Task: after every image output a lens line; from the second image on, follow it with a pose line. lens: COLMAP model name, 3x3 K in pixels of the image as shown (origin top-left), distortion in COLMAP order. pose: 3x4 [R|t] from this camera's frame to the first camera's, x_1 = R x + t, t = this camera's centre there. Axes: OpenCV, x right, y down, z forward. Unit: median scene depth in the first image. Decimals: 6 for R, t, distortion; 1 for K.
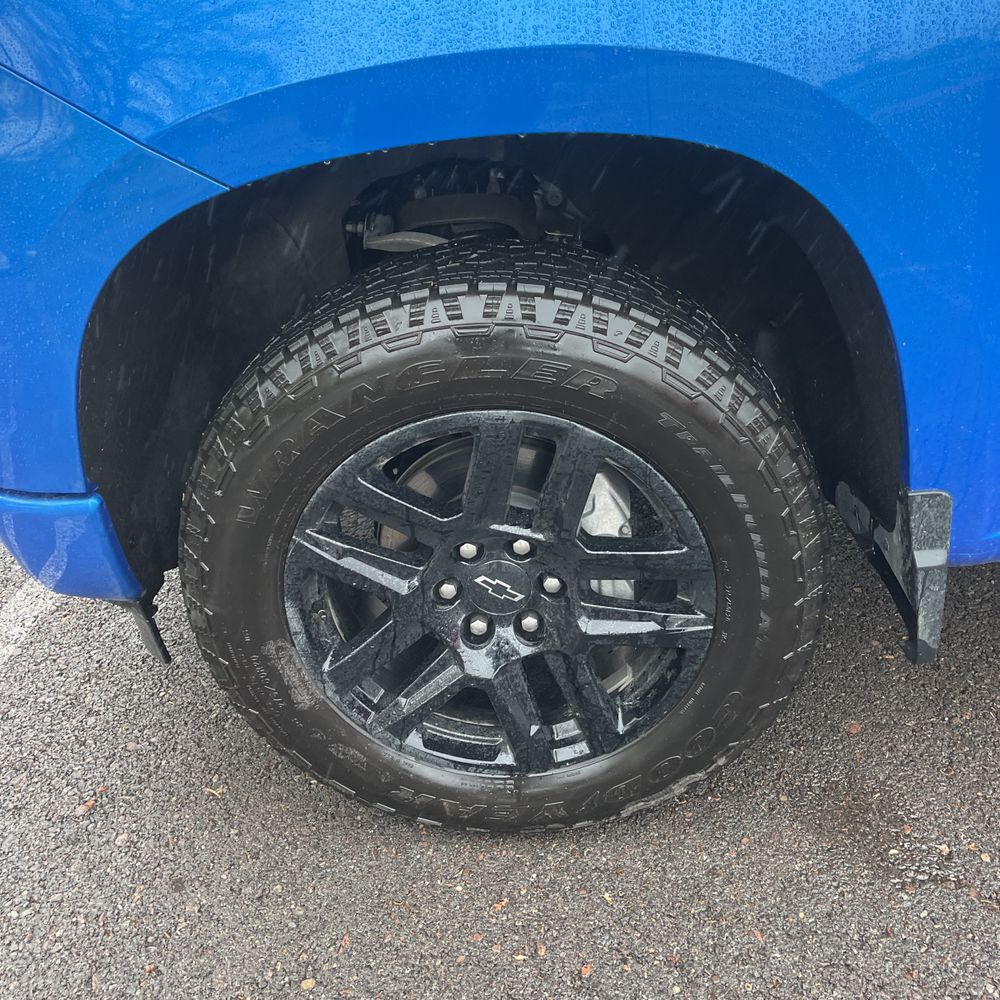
lens RADIAL K [[1009.9, 0, 486.7], [0, 1009.9, 490.3], [0, 0, 1]] dist [0.033624, 0.000000]
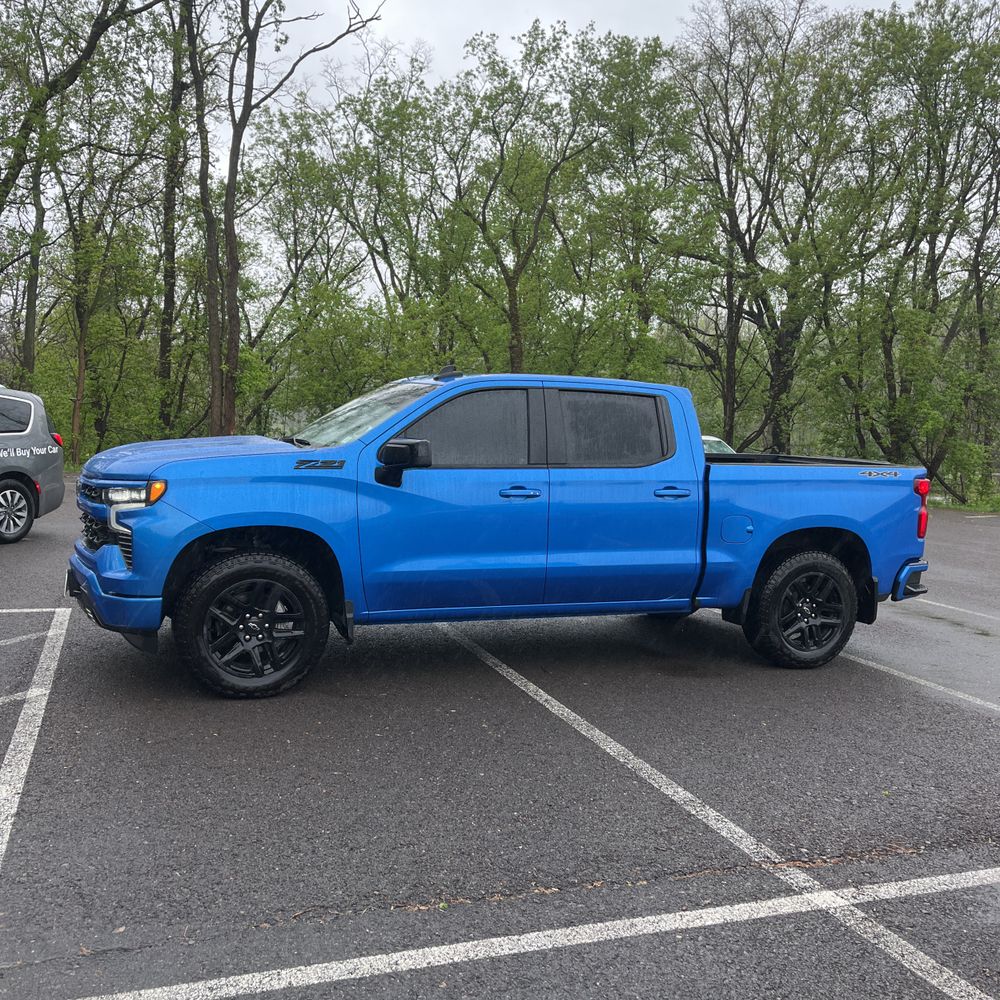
lens RADIAL K [[1009.9, 0, 506.1], [0, 1009.9, 501.0], [0, 0, 1]] dist [0.033624, 0.000000]
pose [[0.896975, 0.097904, 0.431105, -0.991322], [0.079173, 0.923828, -0.374532, 1.381629], [-0.434935, 0.370078, 0.820898, -3.372892]]
